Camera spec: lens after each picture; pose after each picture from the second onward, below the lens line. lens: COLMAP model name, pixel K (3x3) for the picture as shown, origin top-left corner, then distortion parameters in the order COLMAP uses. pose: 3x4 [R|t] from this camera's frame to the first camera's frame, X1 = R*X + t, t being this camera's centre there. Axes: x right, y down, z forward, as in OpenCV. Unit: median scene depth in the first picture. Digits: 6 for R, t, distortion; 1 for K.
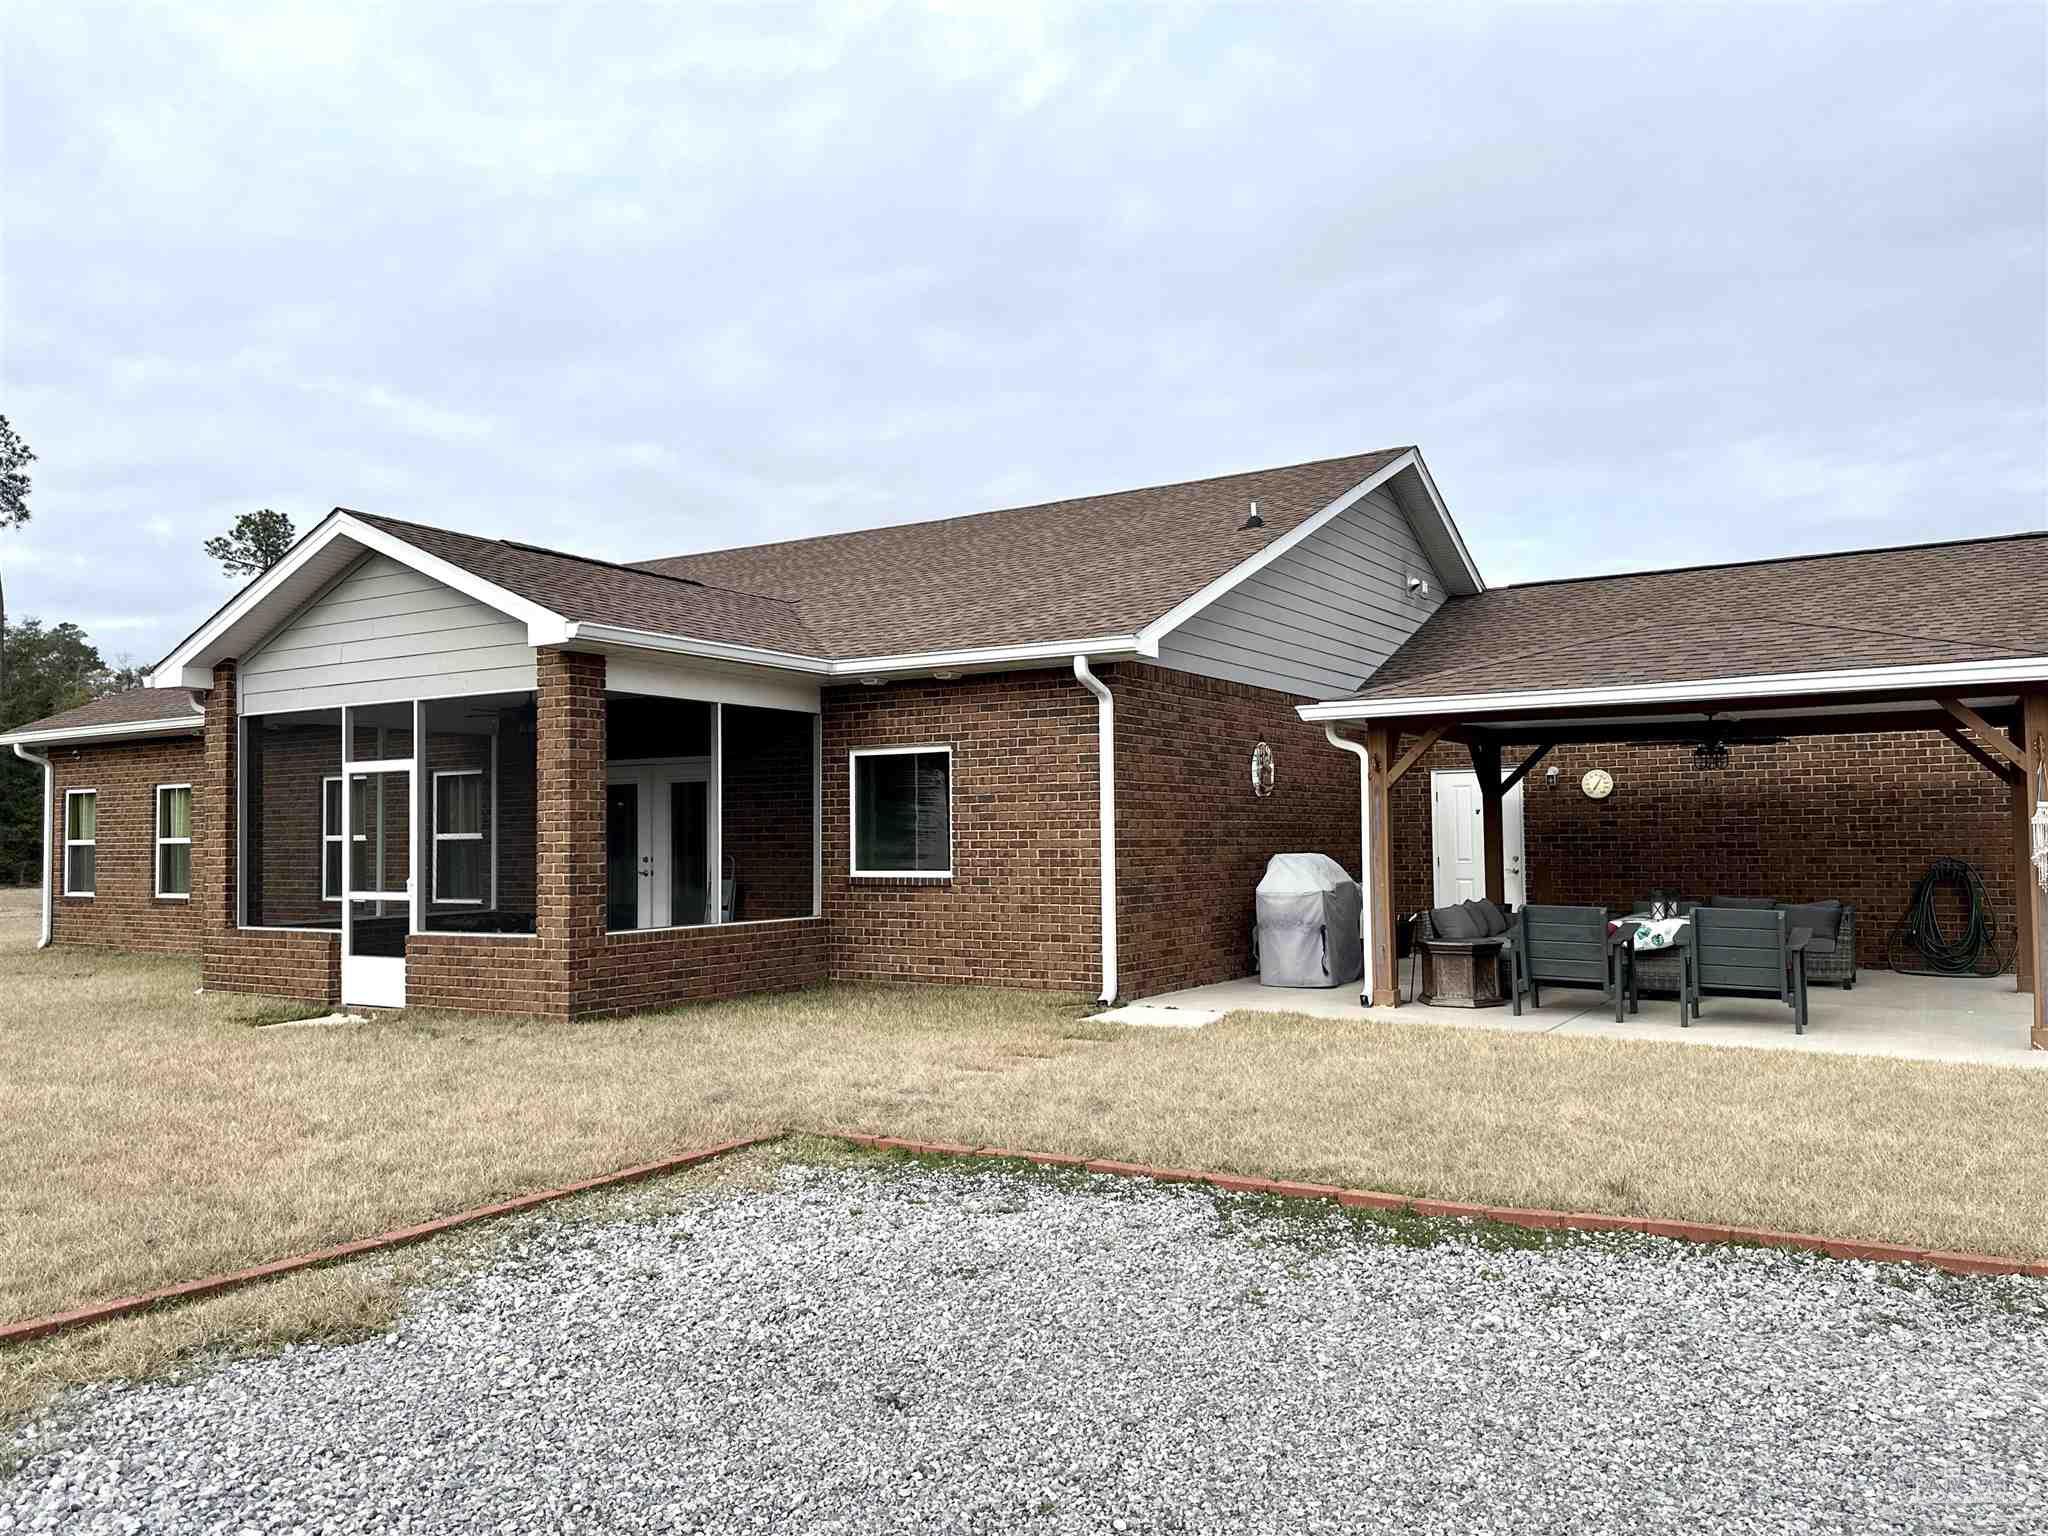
lens RADIAL K [[1504.8, 0, 1035.3], [0, 1504.8, 771.3], [0, 0, 1]] dist [0.059030, -0.062276]
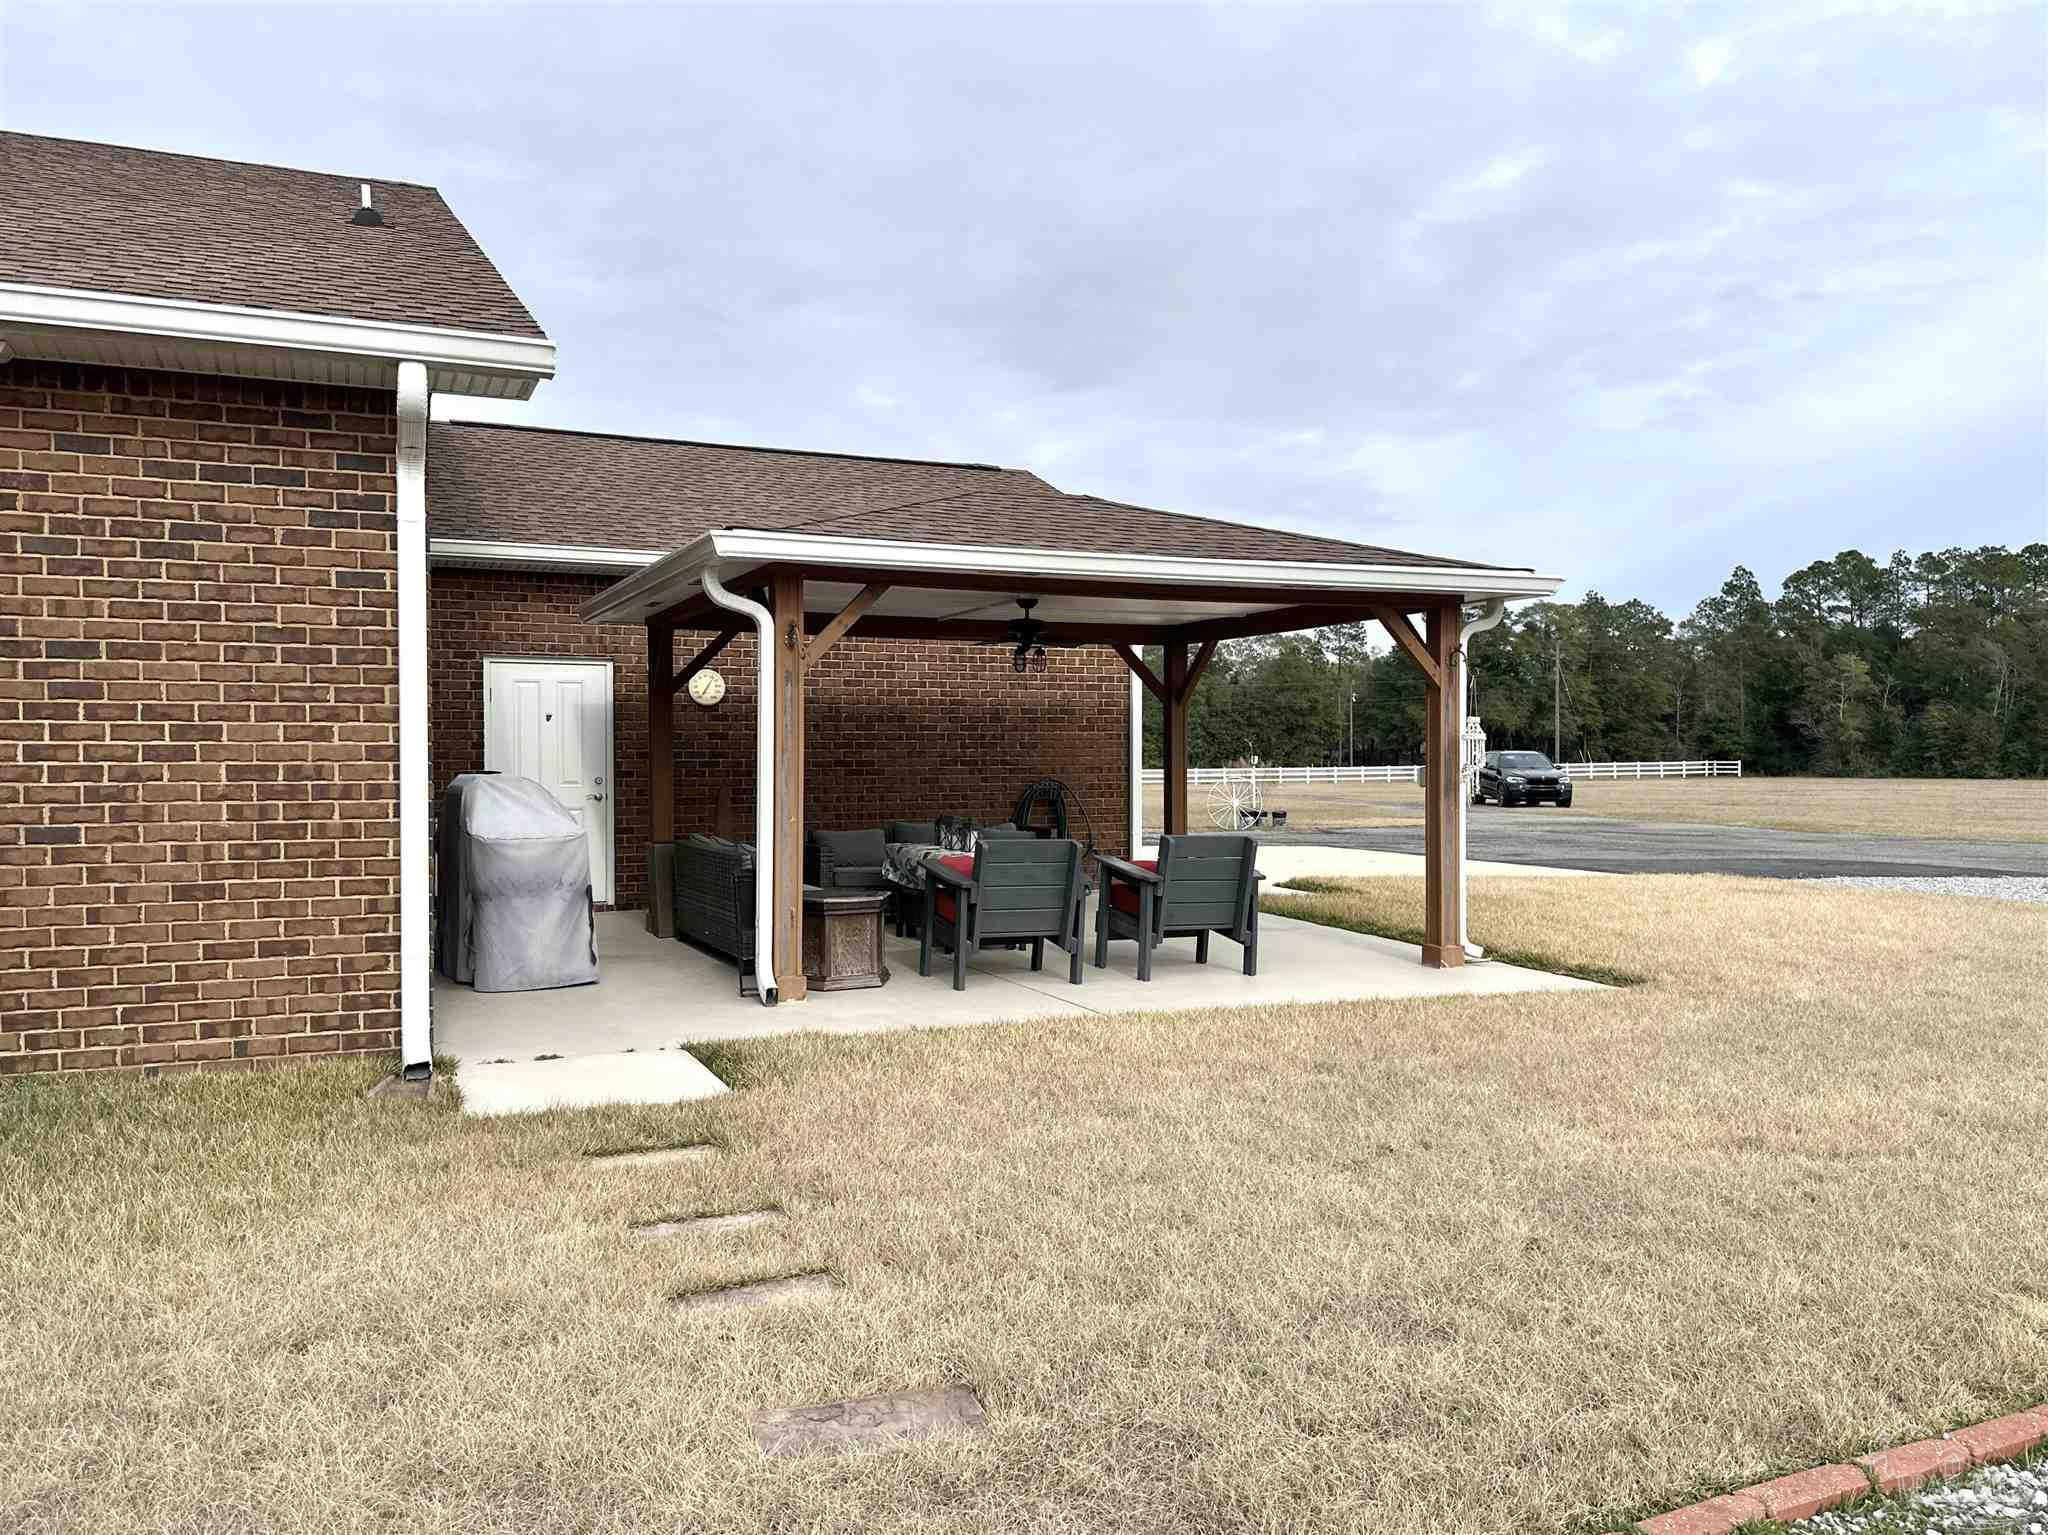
lens RADIAL K [[1504.8, 0, 1031.5], [0, 1504.8, 775.8], [0, 0, 1]] dist [0.059030, -0.062276]
pose [[0.565162, -0.002097, 0.824978, -0.246565], [-0.040729, 0.998706, 0.030441, 0.030714], [-0.823974, -0.050805, 0.564345, 0.523395]]
